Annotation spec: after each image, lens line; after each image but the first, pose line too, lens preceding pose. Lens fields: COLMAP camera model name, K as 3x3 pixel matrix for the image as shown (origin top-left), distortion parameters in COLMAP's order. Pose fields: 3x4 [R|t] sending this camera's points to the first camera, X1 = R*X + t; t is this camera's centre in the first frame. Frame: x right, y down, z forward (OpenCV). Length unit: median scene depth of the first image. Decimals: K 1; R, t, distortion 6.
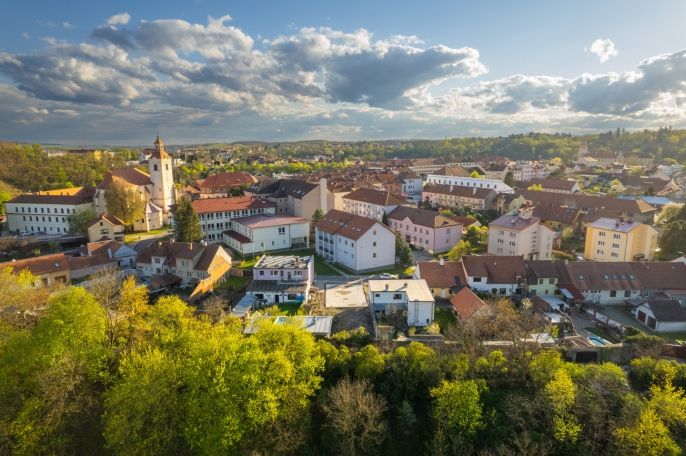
lens RADIAL K [[436.6, 0, 345.6], [0, 436.6, 237.0], [0, 0, 1]] dist [-0.073955, 0.062607]
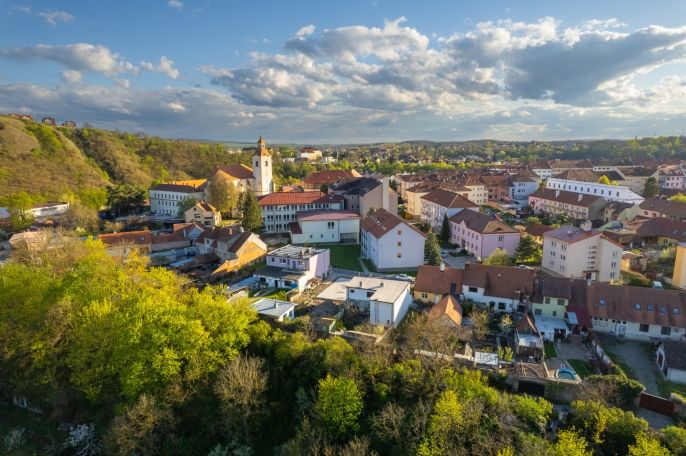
lens RADIAL K [[433.8, 0, 345.8], [0, 433.8, 248.4], [0, 0, 1]] dist [-0.074127, 0.057318]
pose [[0.923968, 0.087799, -0.372256, 0.291538], [-0.077451, 0.996082, 0.042692, -0.005983], [0.374546, -0.010614, 0.927148, 0.032778]]
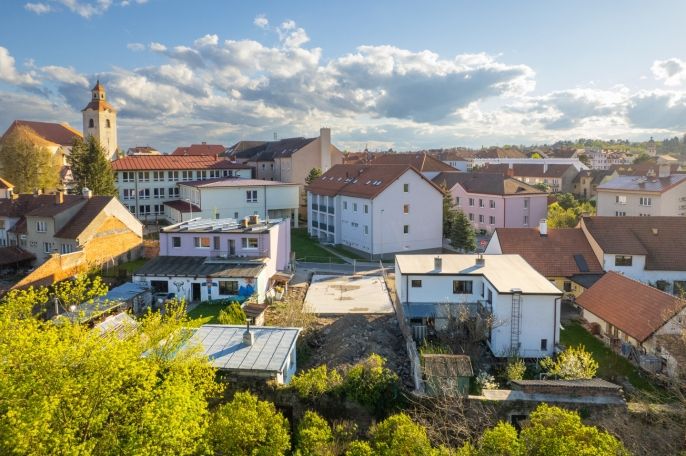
lens RADIAL K [[477.9, 0, 352.1], [0, 477.9, 206.1], [0, 0, 1]] dist [-0.045836, 0.005527]
pose [[0.999252, 0.007586, -0.037924, 0.018528], [-0.011989, 0.993029, -0.117258, 0.077163], [0.036770, 0.117625, 0.992377, 0.353567]]
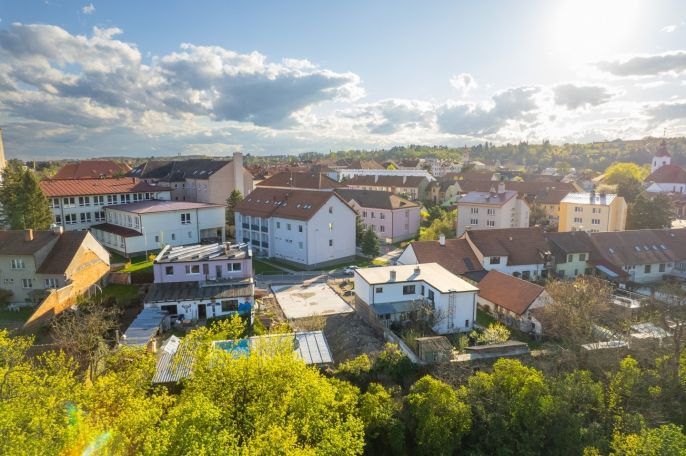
lens RADIAL K [[436.6, 0, 345.6], [0, 436.6, 237.0], [0, 0, 1]] dist [-0.073955, 0.062607]
pose [[0.963787, -0.043421, 0.263115, -0.086914], [0.054357, 0.997928, -0.034427, 0.053017], [-0.261075, 0.047482, 0.964150, 0.286296]]
